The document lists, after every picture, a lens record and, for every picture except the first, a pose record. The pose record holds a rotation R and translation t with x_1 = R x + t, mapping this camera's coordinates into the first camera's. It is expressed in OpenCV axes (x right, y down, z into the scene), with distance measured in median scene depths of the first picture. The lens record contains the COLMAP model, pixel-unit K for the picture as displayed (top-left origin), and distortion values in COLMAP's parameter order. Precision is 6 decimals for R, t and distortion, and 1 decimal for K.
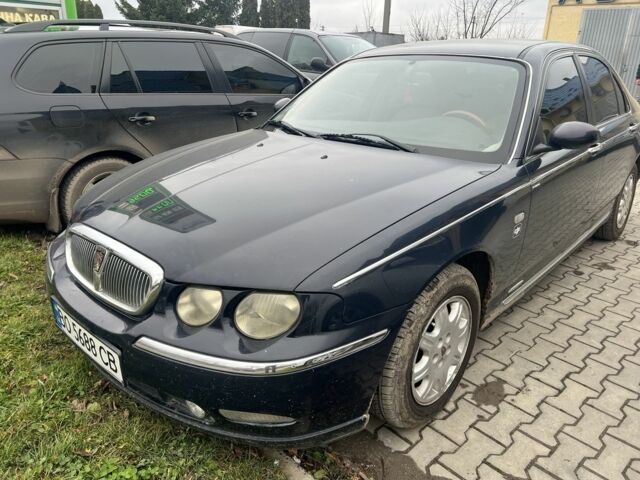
lens RADIAL K [[519.6, 0, 321.0], [0, 519.6, 238.8], [0, 0, 1]] dist [-0.014506, -0.006682]
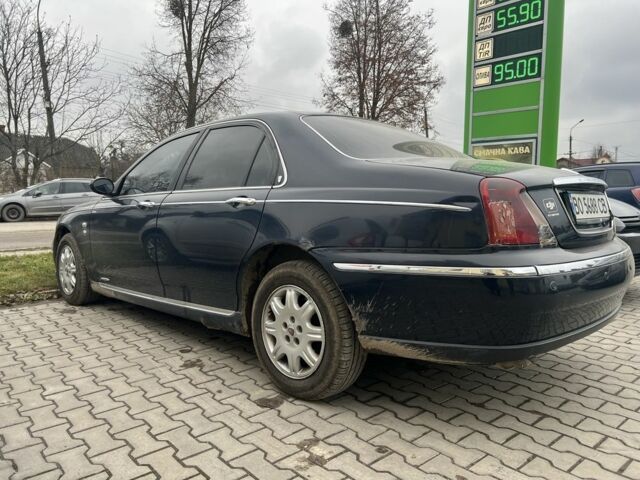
lens RADIAL K [[482.2, 0, 320.6], [0, 482.2, 240.7], [0, 0, 1]] dist [0.005203, -0.004964]
pose [[-0.031132, 0.078732, -0.996410, 1.313069], [-0.334163, 0.938710, 0.084614, -0.275170], [0.942001, 0.335597, -0.002915, 1.125921]]
